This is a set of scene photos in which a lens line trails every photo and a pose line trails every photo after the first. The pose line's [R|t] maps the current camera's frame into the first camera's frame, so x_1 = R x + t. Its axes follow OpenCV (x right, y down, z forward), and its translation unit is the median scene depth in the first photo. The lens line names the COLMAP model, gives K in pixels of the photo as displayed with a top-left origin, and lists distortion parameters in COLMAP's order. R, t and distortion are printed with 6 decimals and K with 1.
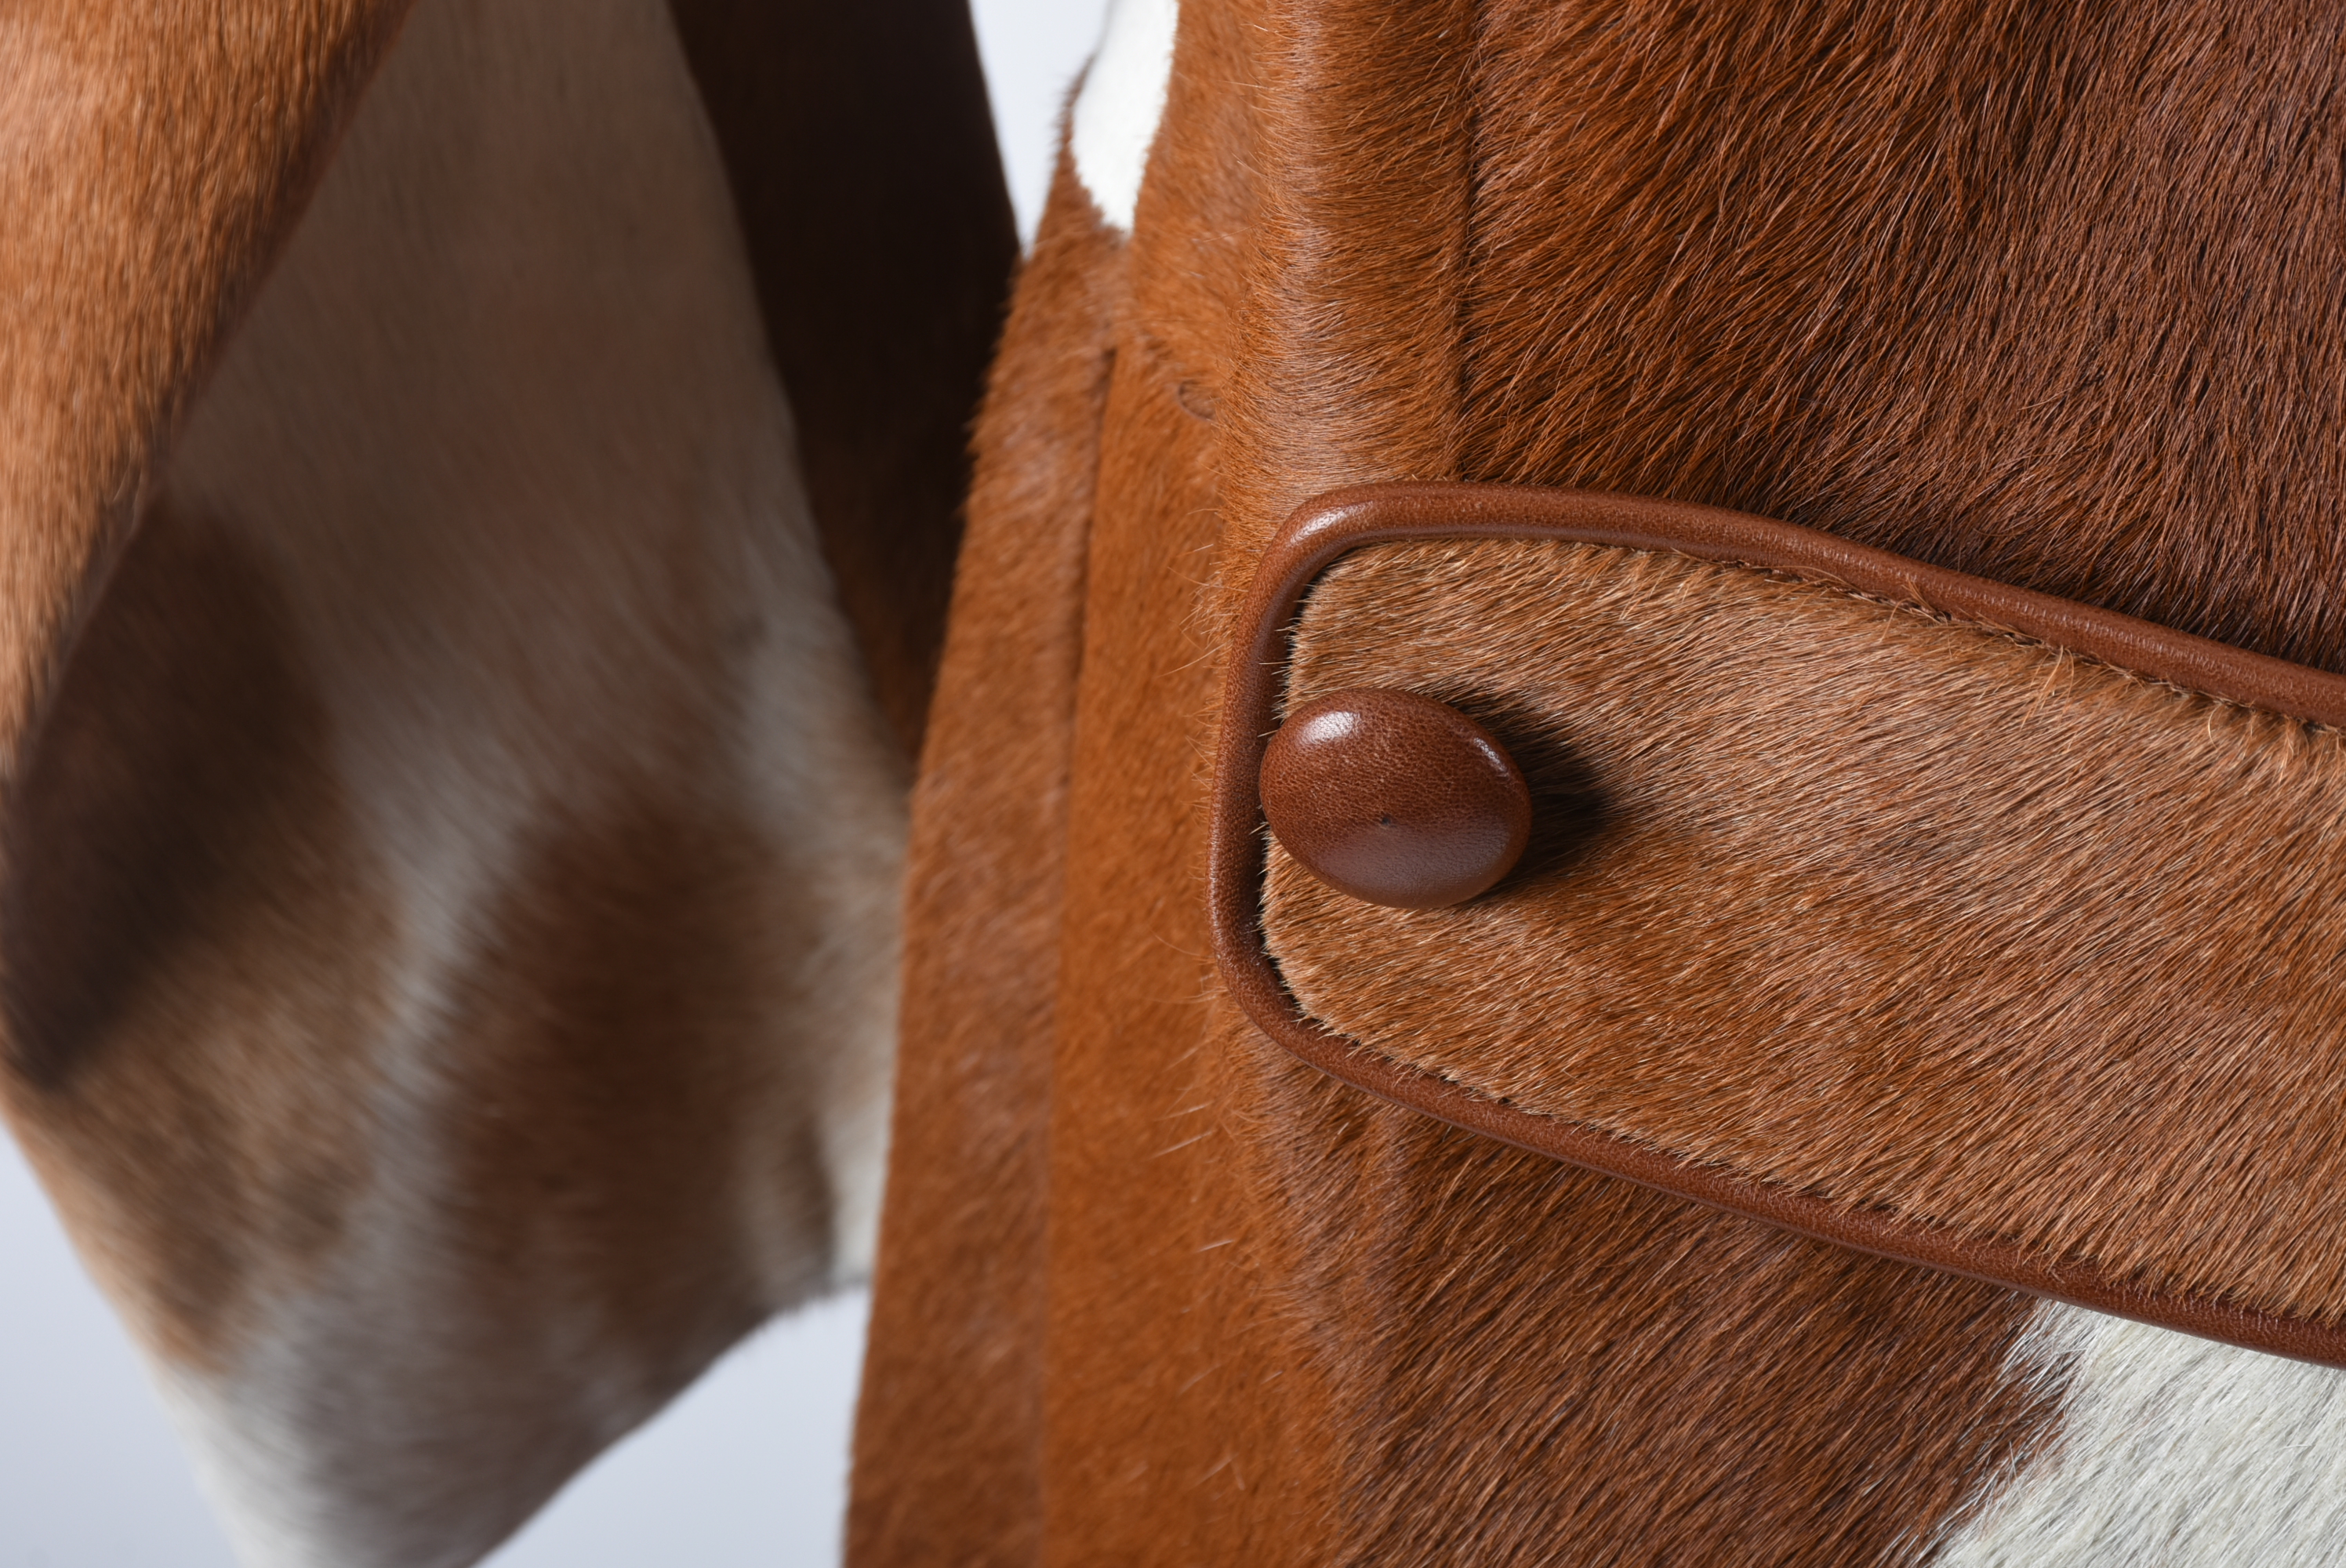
lens RADIAL K [[9043.3, 0, 1174.2], [0, 9043.3, 784.2], [0, 0, 1]] dist [0.001259, 0.000000]
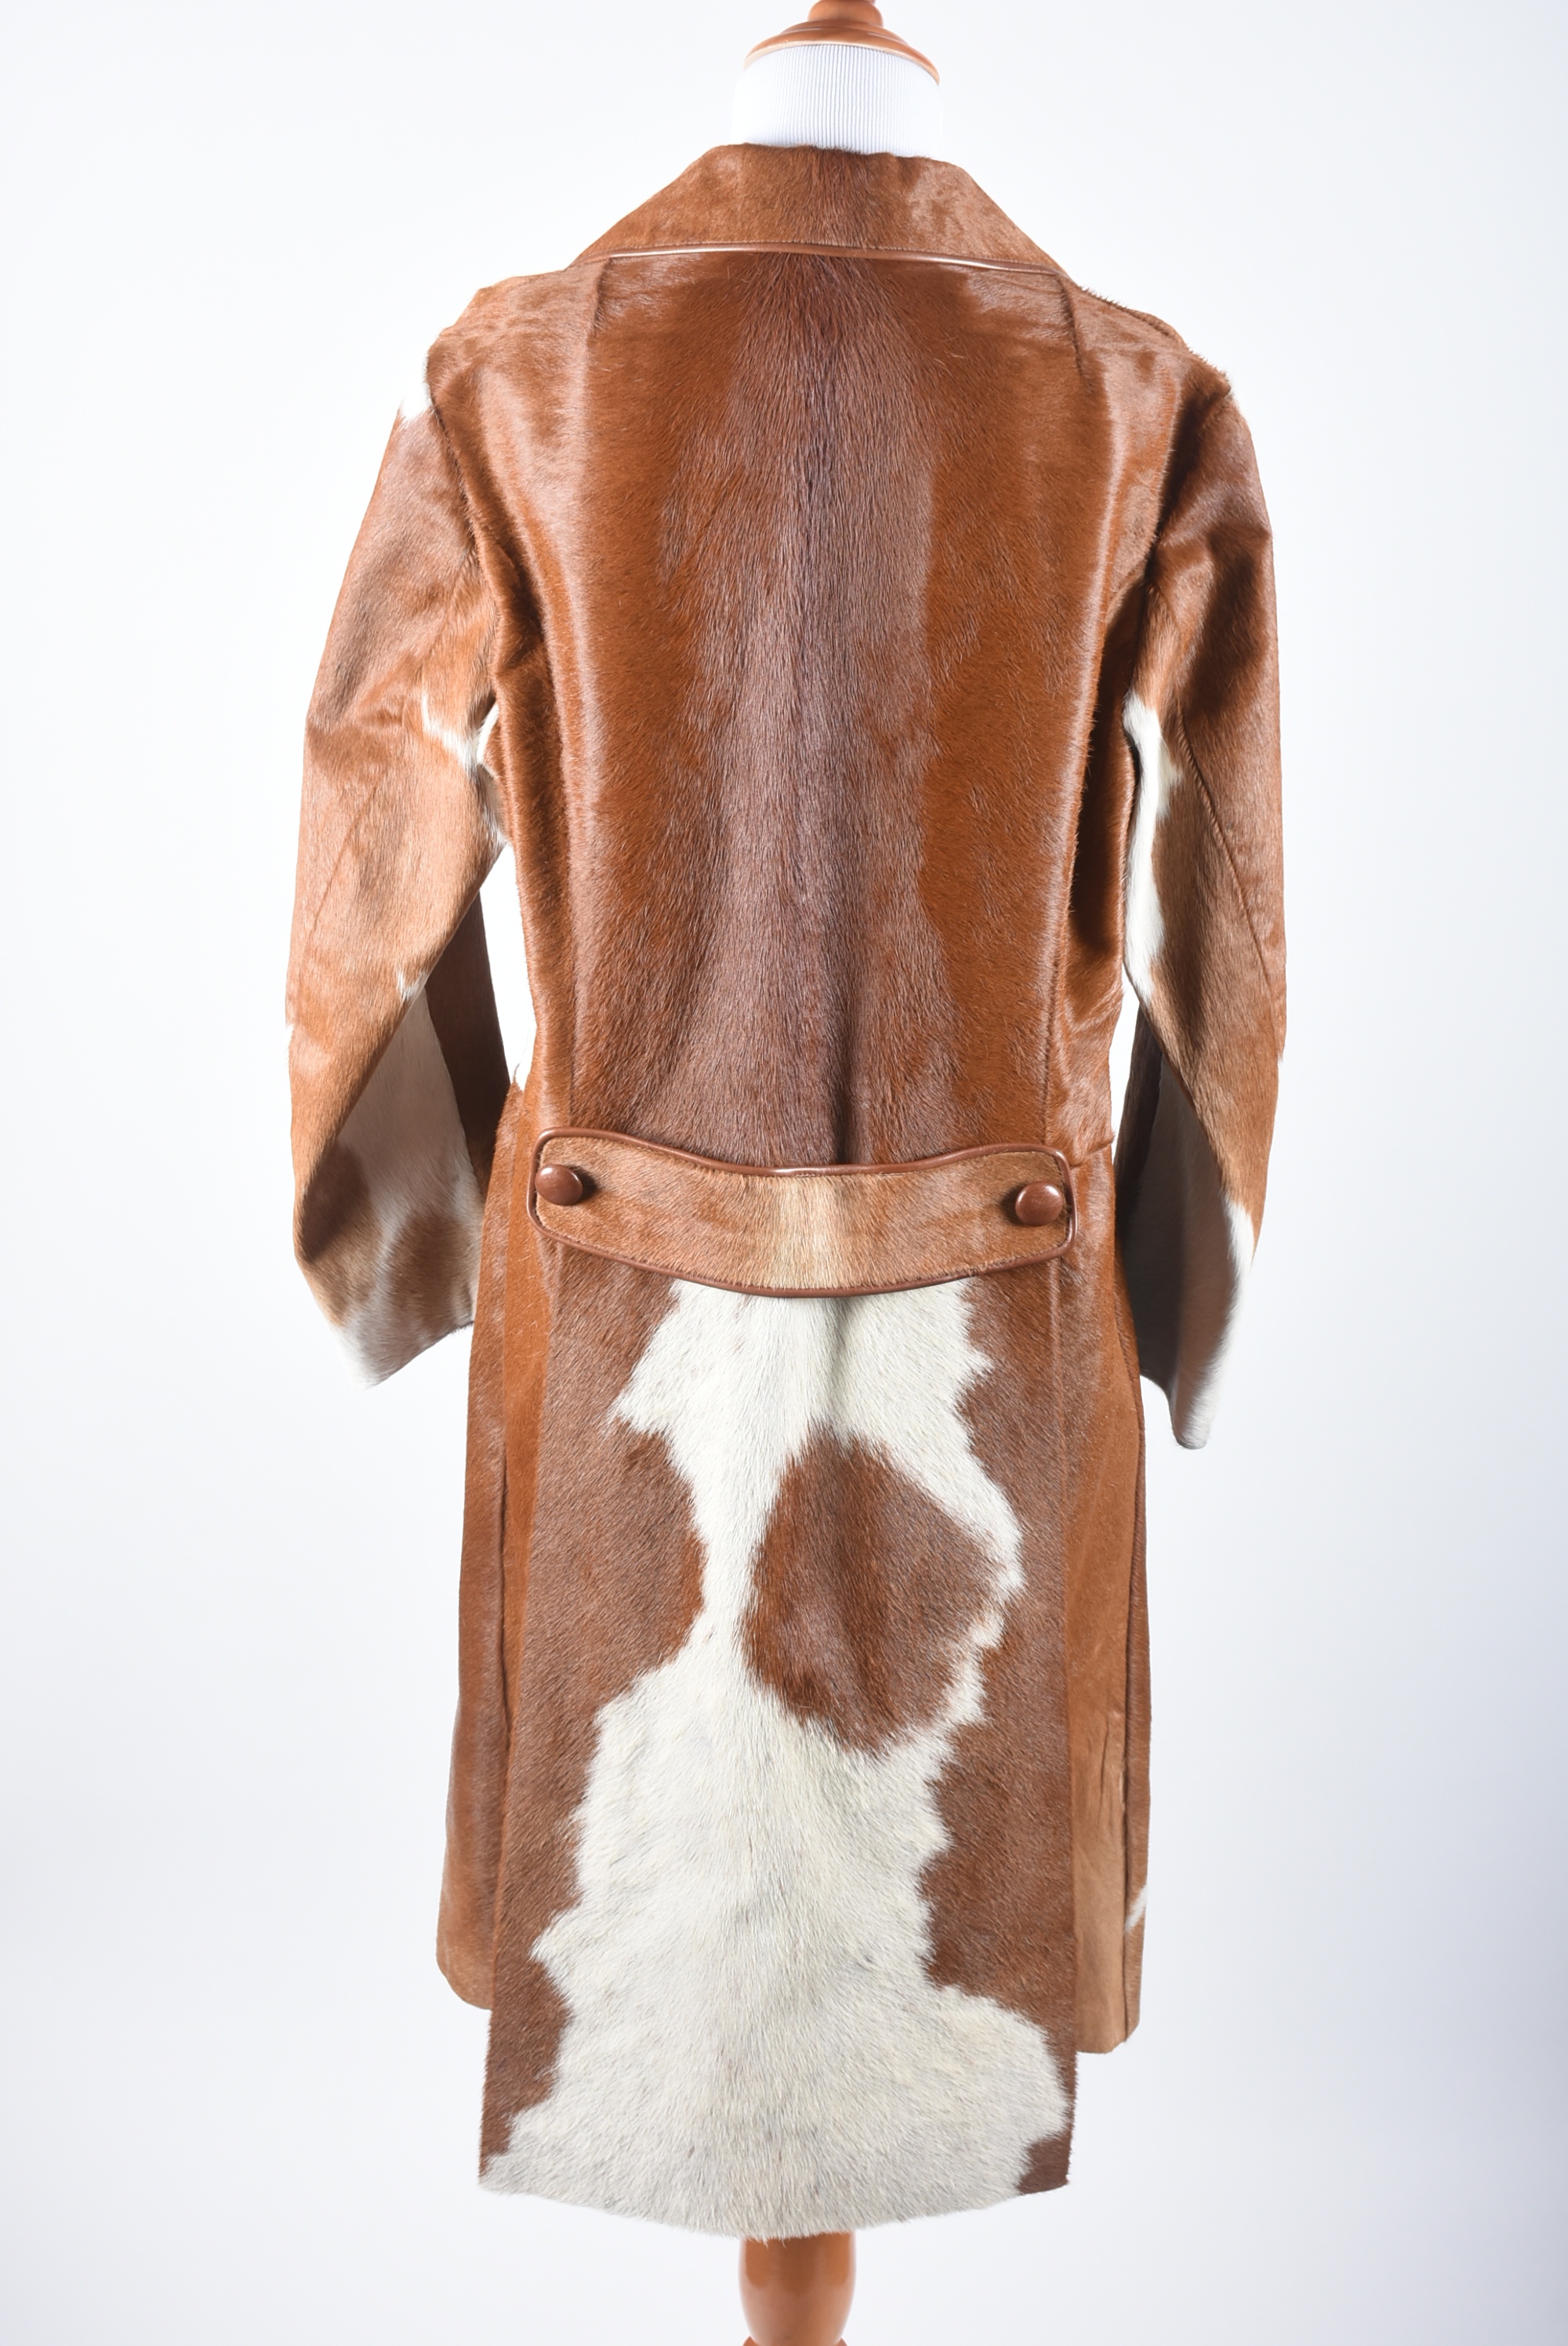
lens RADIAL K [[3874.7, 0, 782.5], [0, 3874.7, 1171.0], [0, 0, 1]] dist [-0.046404, 0.000000]
pose [[0.999666, 0.024369, 0.008596, 0.139292], [-0.023593, 0.996435, -0.081001, 0.180421], [-0.010539, 0.080771, 0.996677, -1.362434]]
